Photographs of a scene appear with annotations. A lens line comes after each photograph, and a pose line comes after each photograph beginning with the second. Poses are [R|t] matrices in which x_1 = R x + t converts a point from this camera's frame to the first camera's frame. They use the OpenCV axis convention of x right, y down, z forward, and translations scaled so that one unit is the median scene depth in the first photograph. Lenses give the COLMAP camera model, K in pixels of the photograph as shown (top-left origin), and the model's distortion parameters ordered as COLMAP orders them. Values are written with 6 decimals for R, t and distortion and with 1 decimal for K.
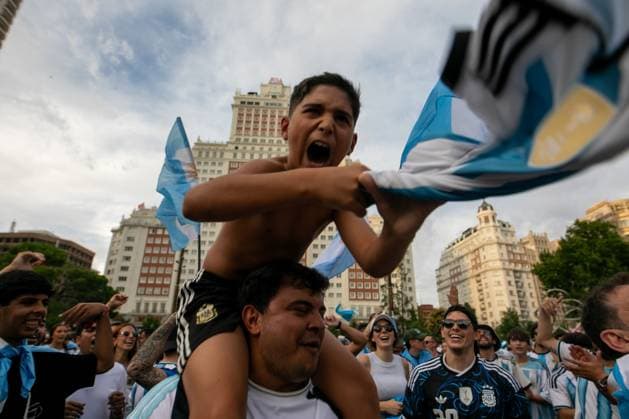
lens RADIAL K [[364.2, 0, 316.8], [0, 364.2, 205.7], [0, 0, 1]] dist [-0.020882, 0.001688]
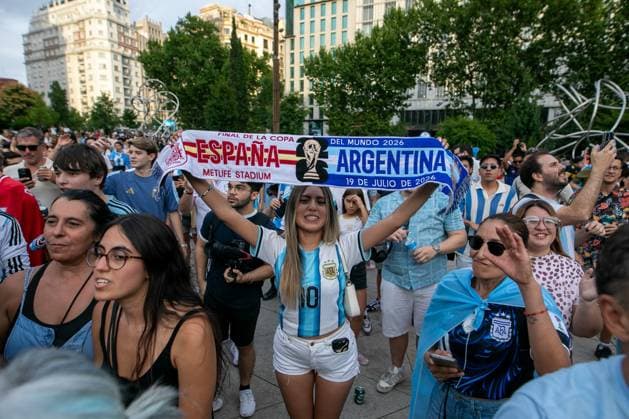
lens RADIAL K [[364.2, 0, 315.7], [0, 364.2, 211.5], [0, 0, 1]] dist [-0.020882, 0.001688]
pose [[0.569627, -0.147262, 0.808603, 0.015918], [-0.325412, 0.863015, 0.386410, 0.004870], [-0.754740, -0.483239, 0.443676, 0.015540]]
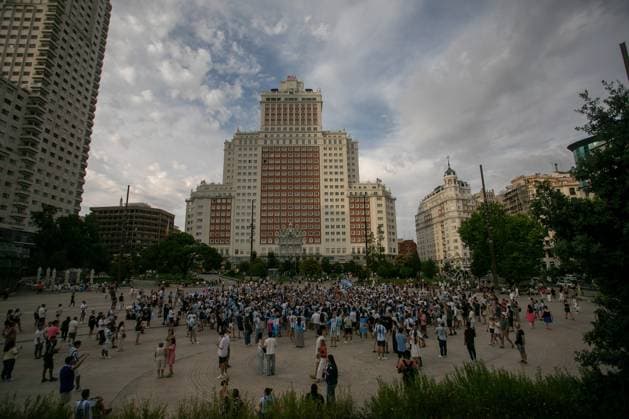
lens RADIAL K [[298.6, 0, 317.4], [0, 298.6, 210.1], [0, 0, 1]] dist [-0.049783, 0.014523]
pose [[0.998584, -0.034927, -0.040131, 0.006445], [0.041568, 0.983001, 0.178830, -0.083525], [0.033203, -0.180245, 0.983061, -0.153149]]
